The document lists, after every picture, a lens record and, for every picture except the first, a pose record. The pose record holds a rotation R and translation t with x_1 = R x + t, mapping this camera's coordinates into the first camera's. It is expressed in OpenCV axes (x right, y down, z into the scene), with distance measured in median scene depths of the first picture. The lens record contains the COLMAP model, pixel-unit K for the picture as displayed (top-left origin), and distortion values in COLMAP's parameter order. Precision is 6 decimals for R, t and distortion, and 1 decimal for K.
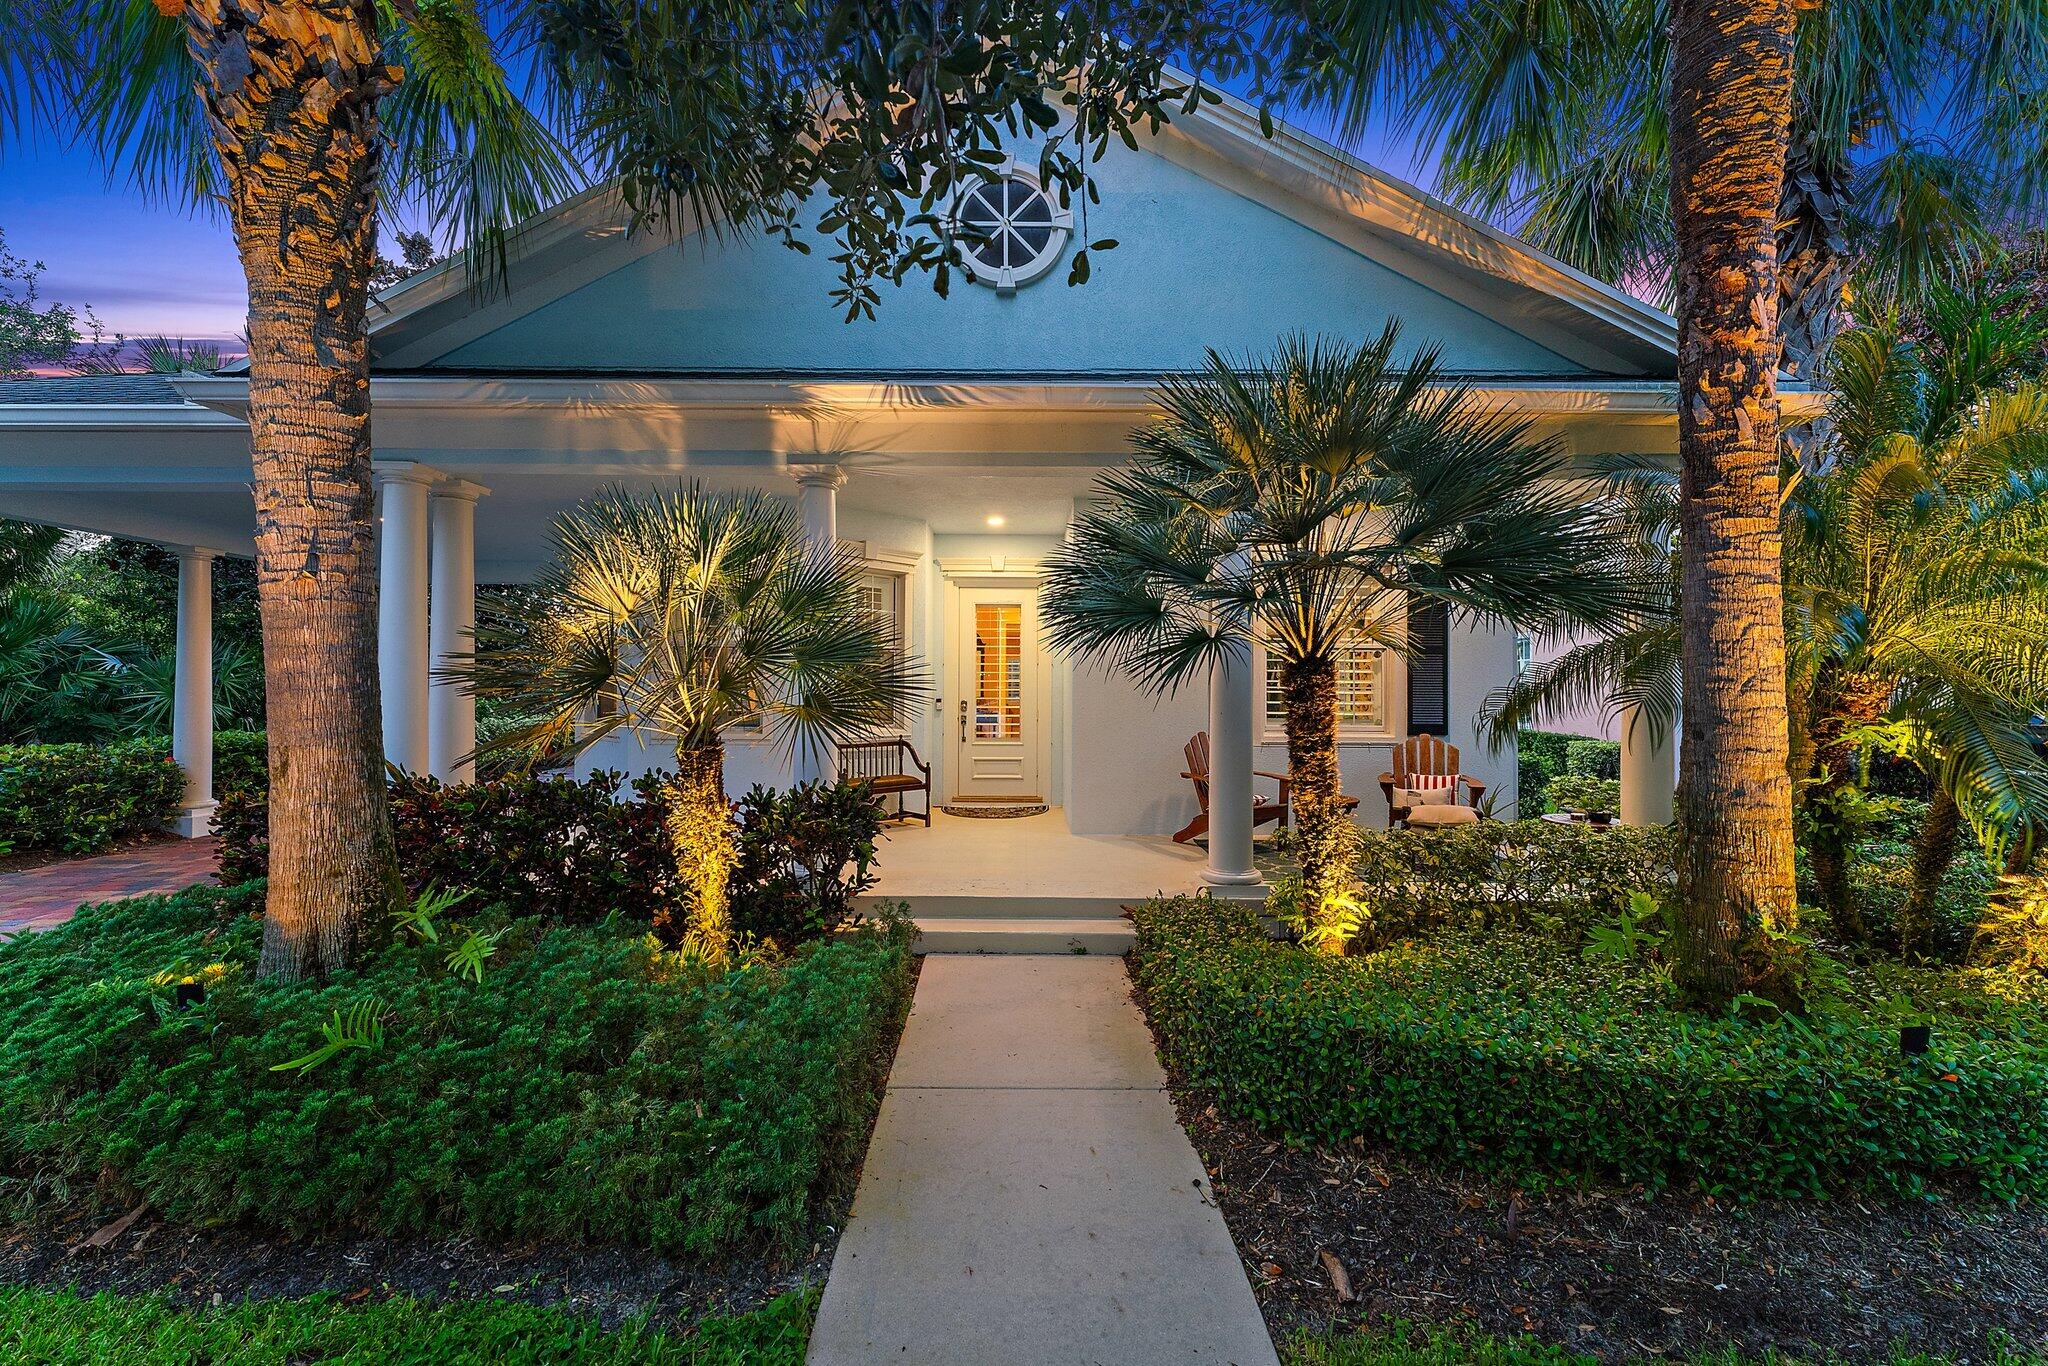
lens RADIAL K [[825.3, 0, 1030.4], [0, 825.3, 675.3], [0, 0, 1]] dist [0.000890, 0.000118]
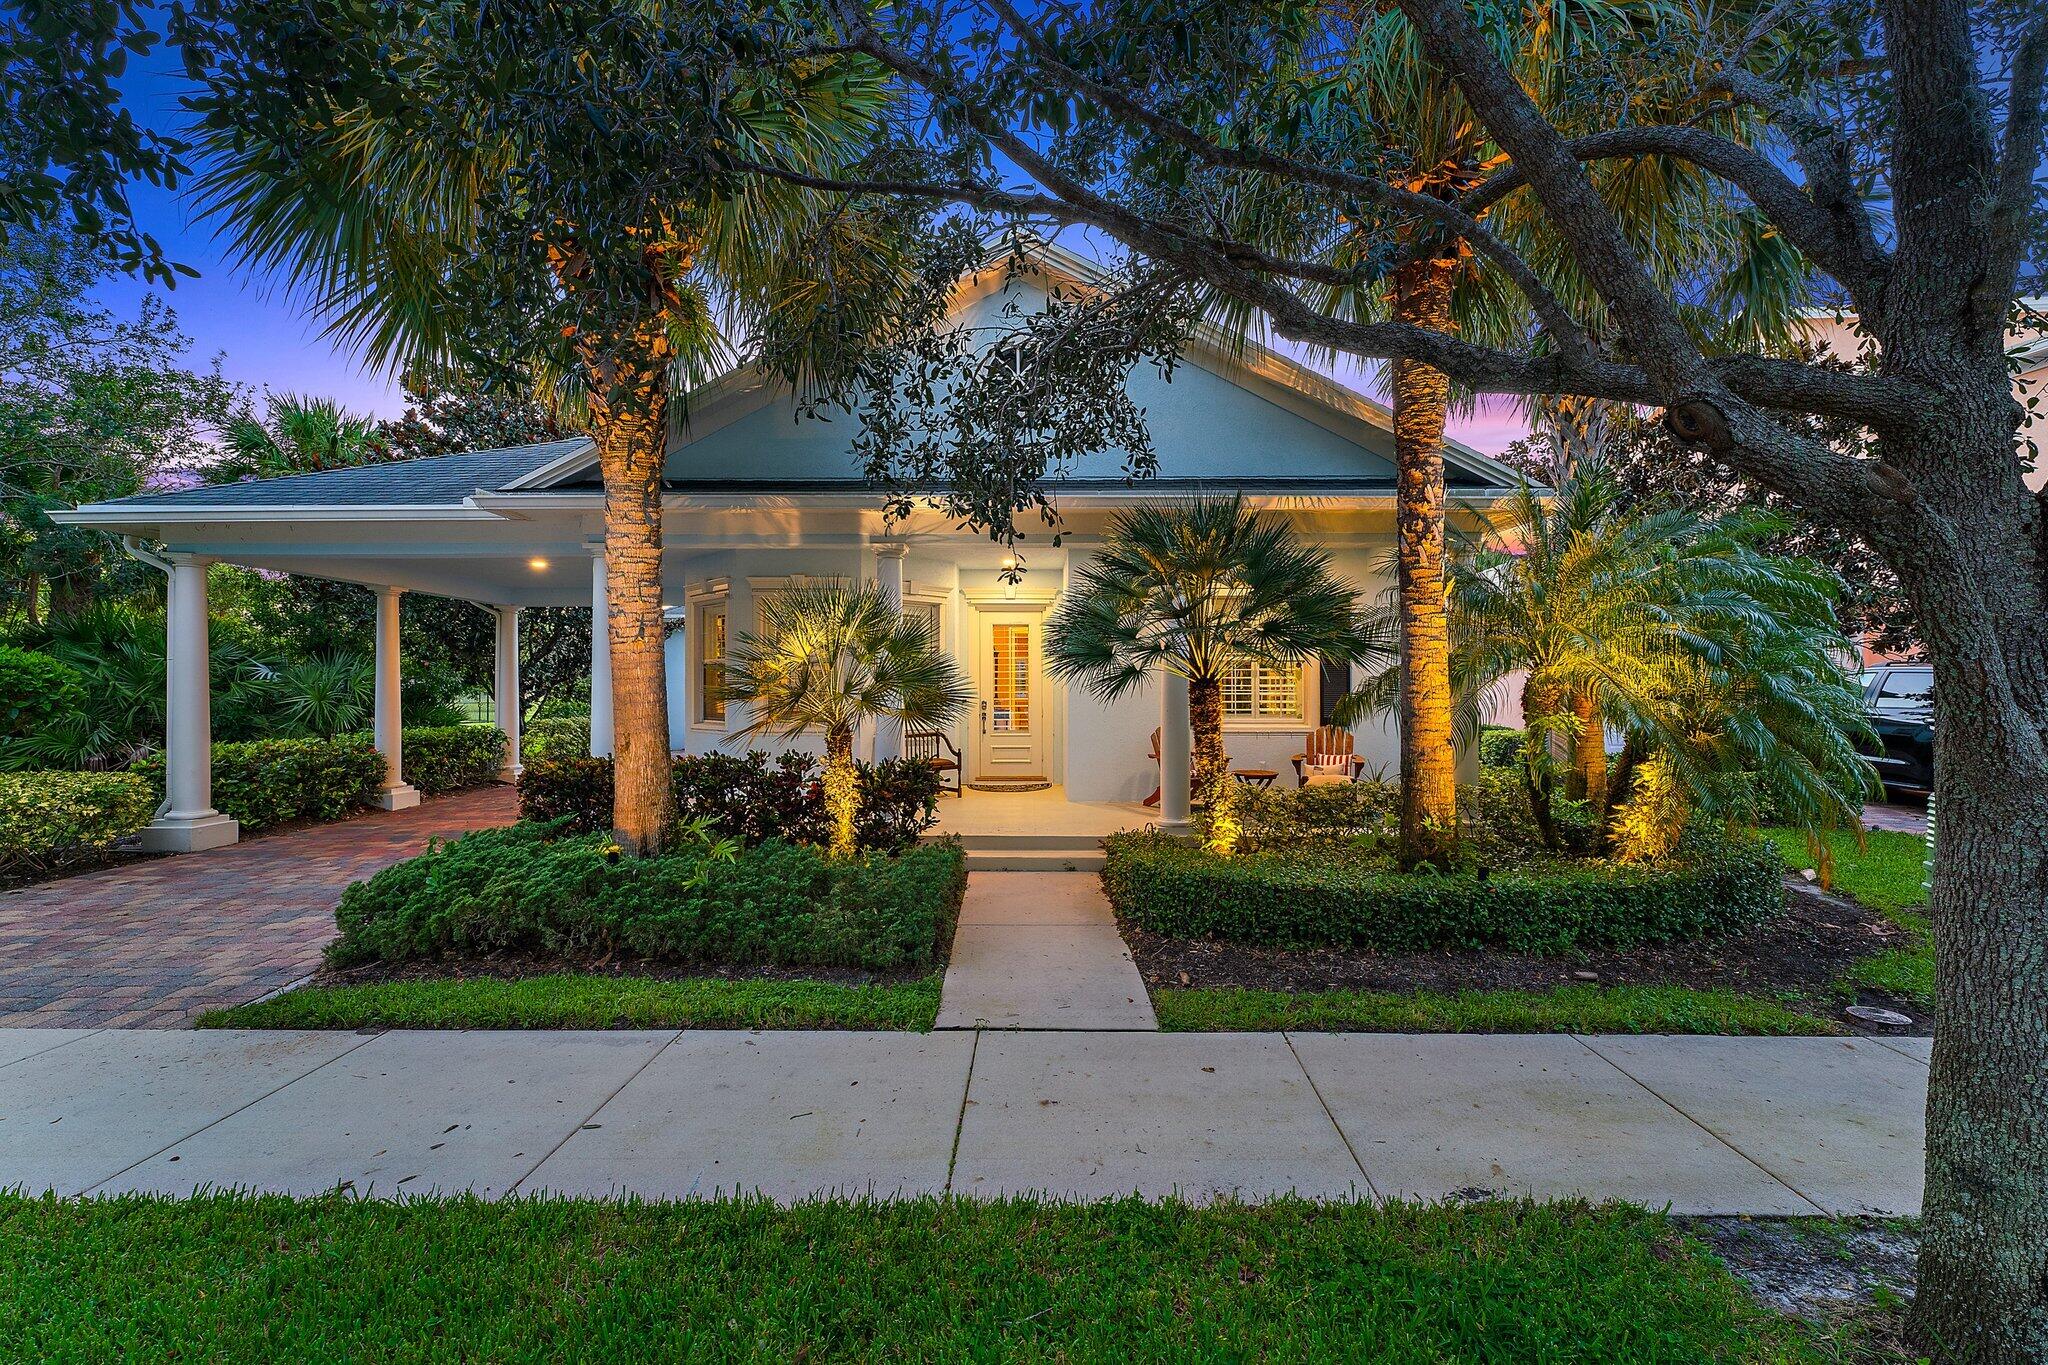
lens RADIAL K [[903.5, 0, 1024.0], [0, 903.5, 682.5], [0, 0, 1]] dist [-0.000131, 0.000052]
pose [[0.999902, -0.006463, -0.012395, -0.004183], [0.006685, 0.999816, 0.017959, -0.053566], [0.012277, -0.018040, 0.999762, -0.932789]]
